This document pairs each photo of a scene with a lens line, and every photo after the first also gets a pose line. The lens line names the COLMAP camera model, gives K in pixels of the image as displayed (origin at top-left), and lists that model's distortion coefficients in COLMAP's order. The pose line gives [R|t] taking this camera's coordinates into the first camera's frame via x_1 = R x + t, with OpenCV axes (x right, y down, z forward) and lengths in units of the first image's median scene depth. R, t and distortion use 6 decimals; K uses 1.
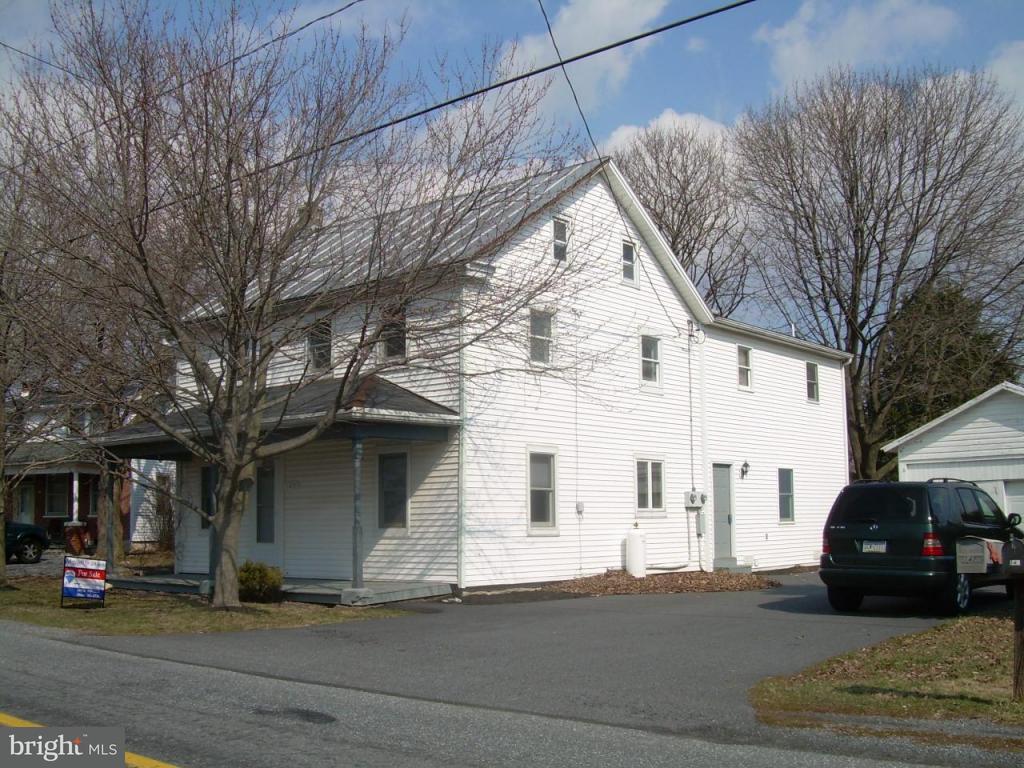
lens RADIAL K [[1142.1, 0, 512.0], [0, 1142.1, 384.0], [0, 0, 1]] dist [-0.156753, -0.021953]
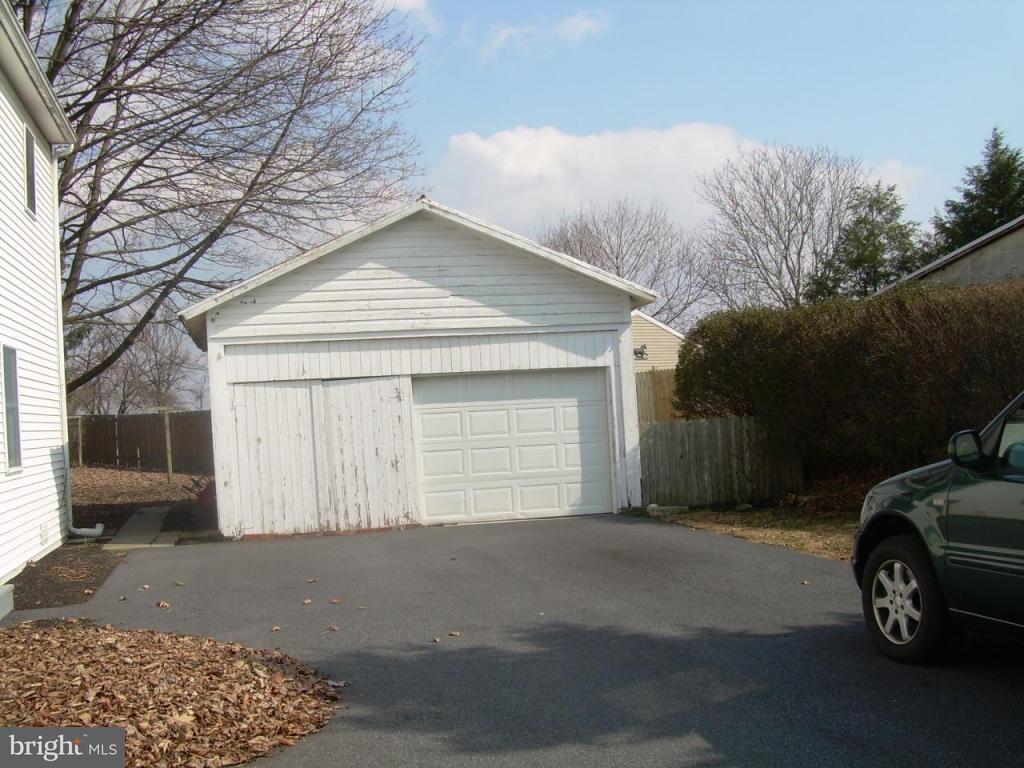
lens RADIAL K [[1142.1, 0, 512.0], [0, 1142.1, 384.0], [0, 0, 1]] dist [-0.156753, -0.021953]
pose [[0.586119, -0.003402, 0.810217, 0.015740], [-0.048376, 0.998060, 0.039187, 0.090909], [-0.808779, -0.062164, 0.584818, 0.854783]]
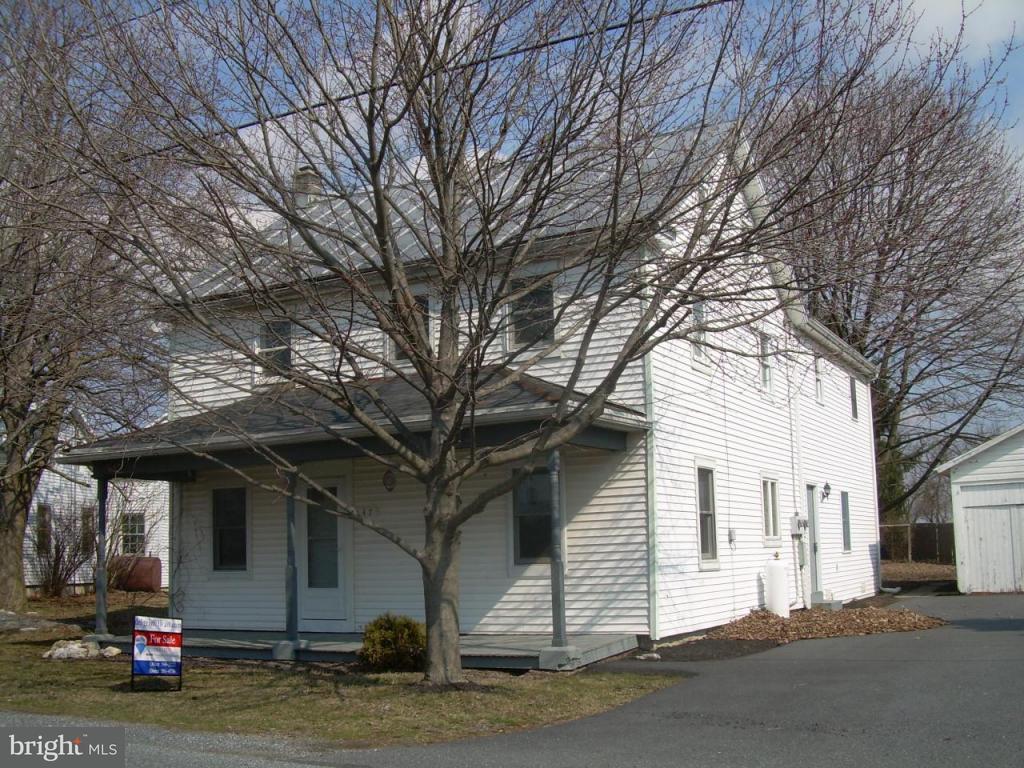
lens RADIAL K [[1142.1, 0, 512.0], [0, 1142.1, 384.0], [0, 0, 1]] dist [-0.156753, -0.021953]
pose [[0.978081, 0.017135, 0.207517, -0.292074], [-0.010358, 0.999378, -0.033700, 0.031808], [-0.207966, 0.030812, 0.977651, 0.256619]]
